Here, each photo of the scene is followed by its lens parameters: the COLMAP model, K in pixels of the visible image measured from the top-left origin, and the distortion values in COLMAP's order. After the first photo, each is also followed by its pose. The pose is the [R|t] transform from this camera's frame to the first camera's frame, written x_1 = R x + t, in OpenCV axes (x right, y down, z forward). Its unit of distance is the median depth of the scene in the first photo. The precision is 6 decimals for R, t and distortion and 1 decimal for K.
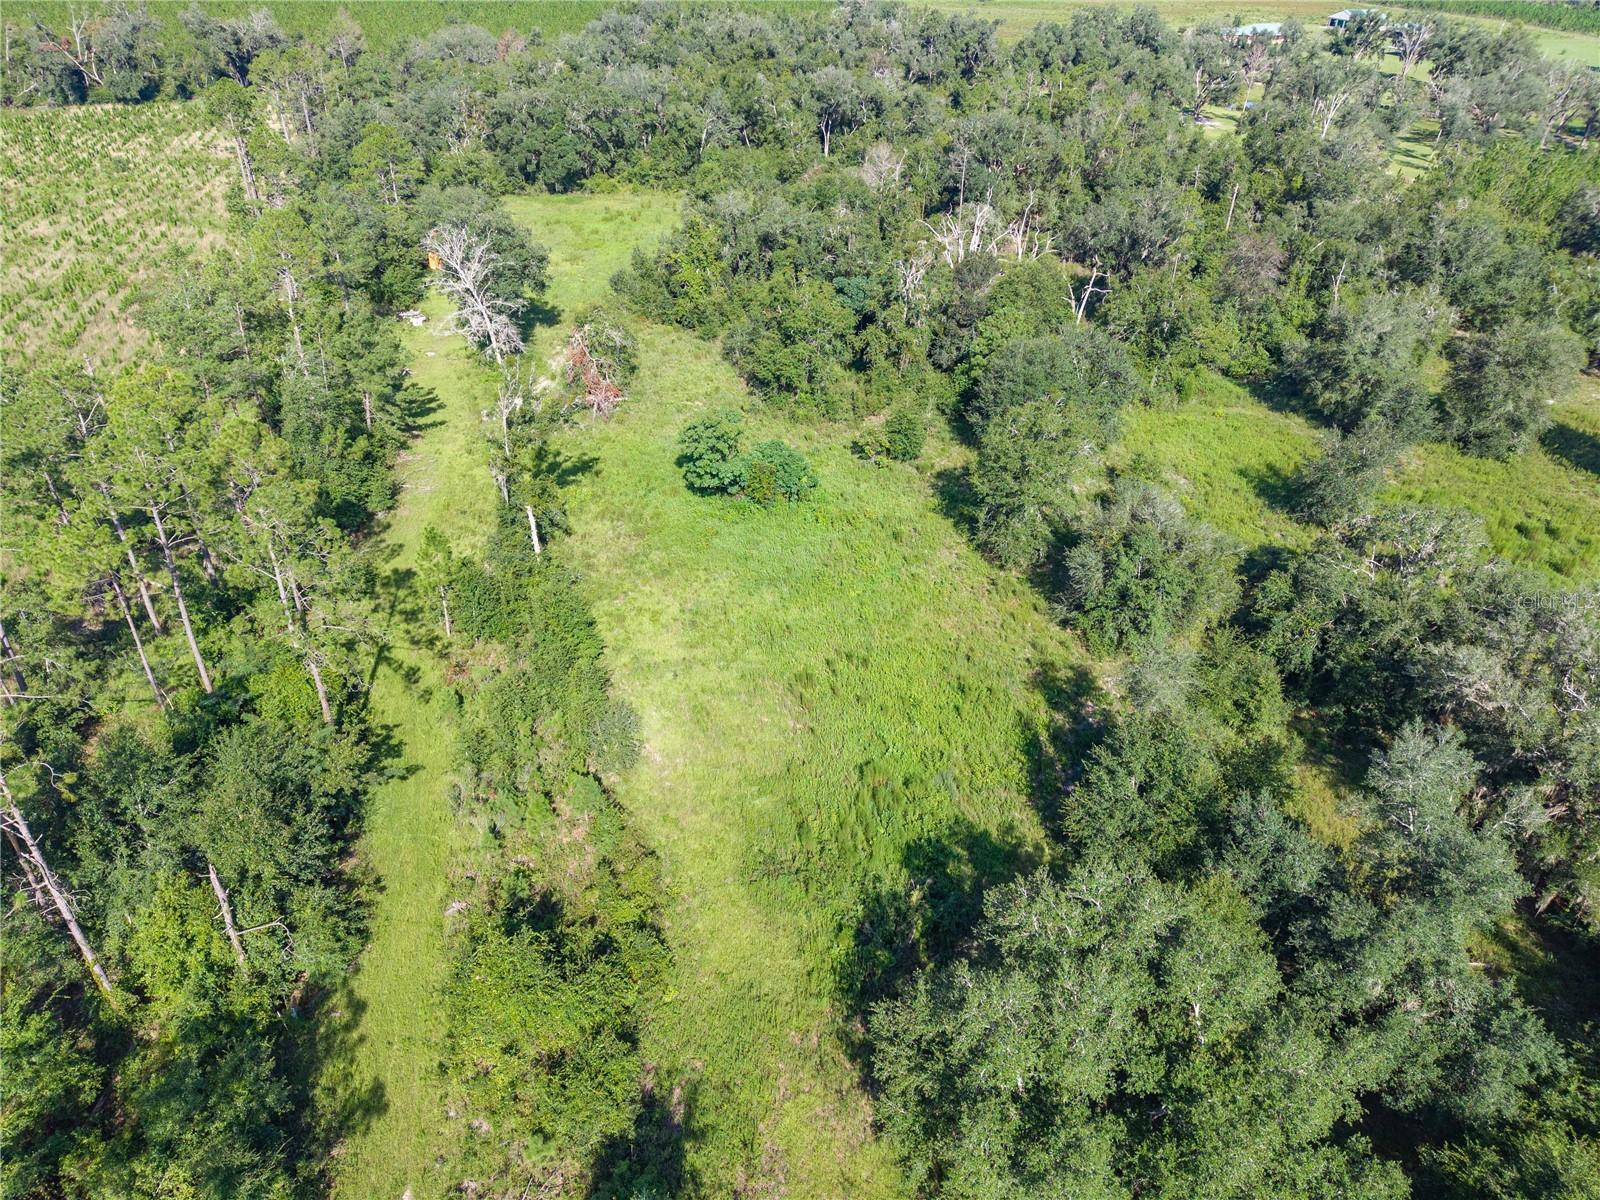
lens RADIAL K [[1094.5, 0, 801.8], [0, 1094.5, 601.6], [0, 0, 1]] dist [0.036248, -0.016872]
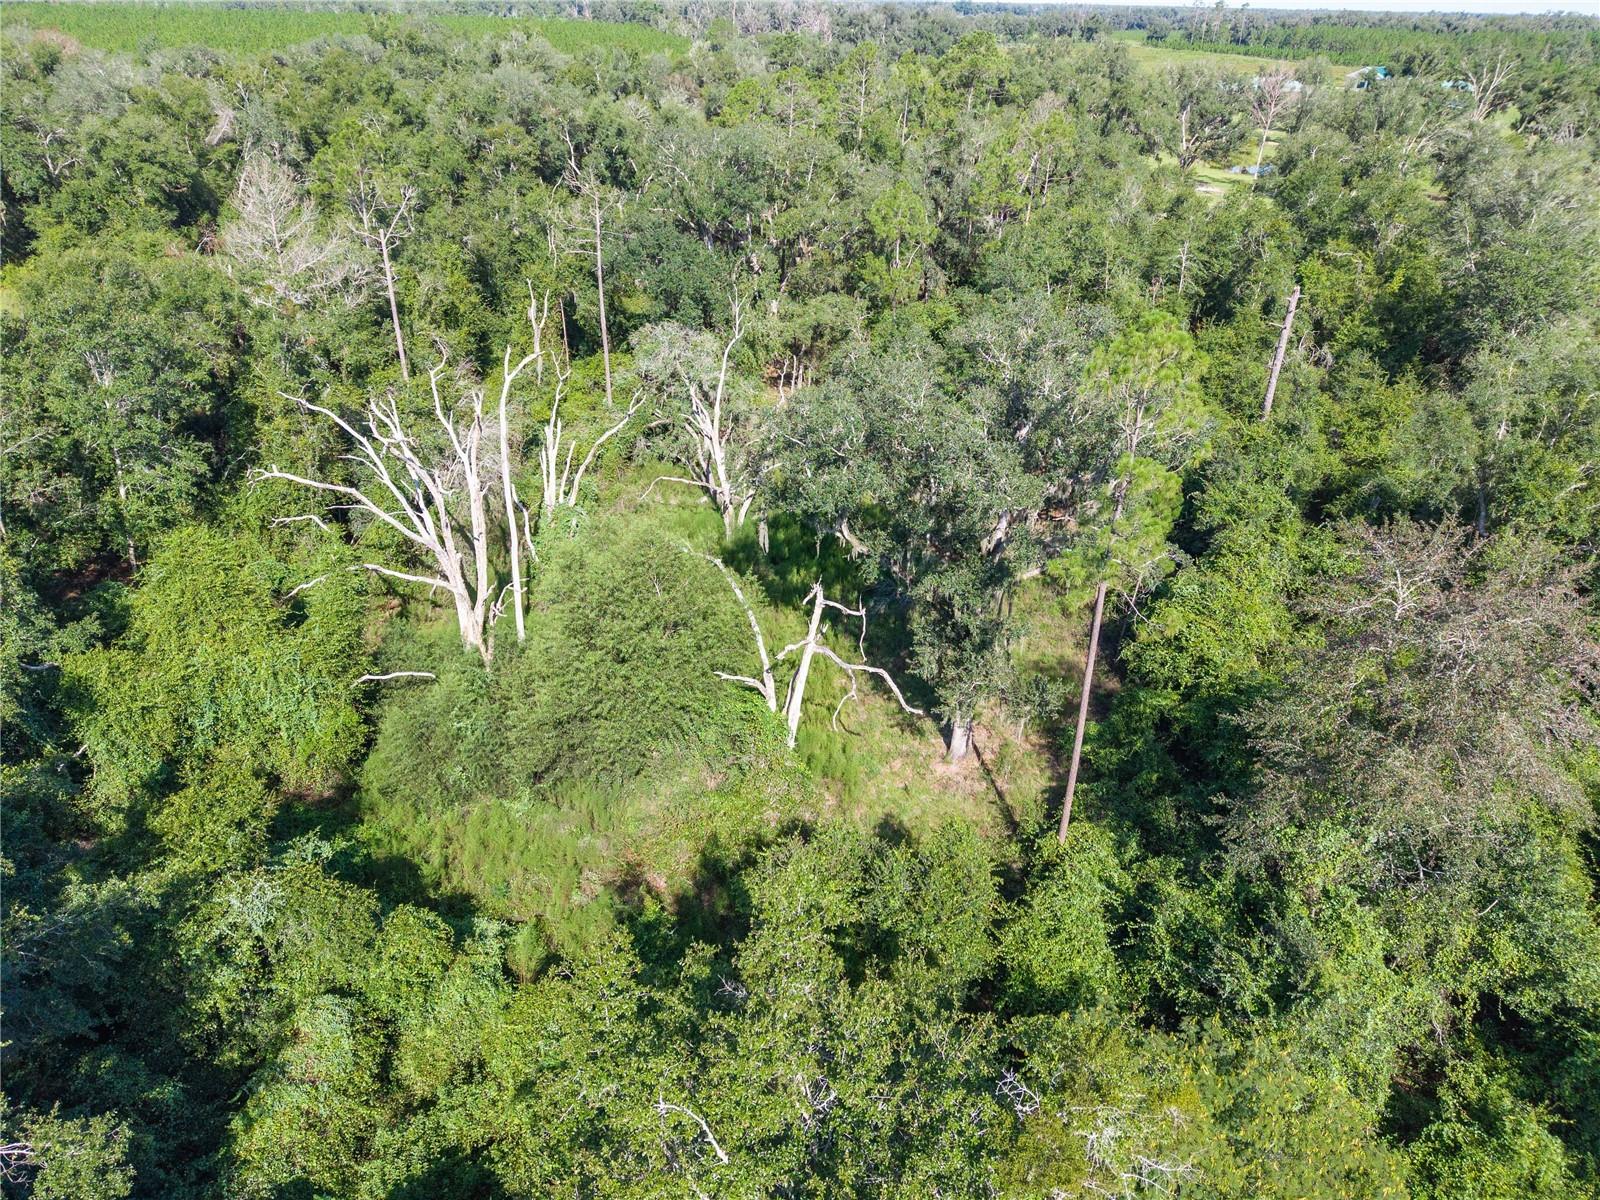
lens RADIAL K [[1094.5, 0, 801.0], [0, 1094.5, 602.9], [0, 0, 1]] dist [0.036248, -0.016872]
pose [[0.999995, 0.002395, -0.002091, 0.199792], [-0.002540, 0.997371, -0.072422, -0.211863], [0.001912, 0.072427, 0.997372, 0.551726]]
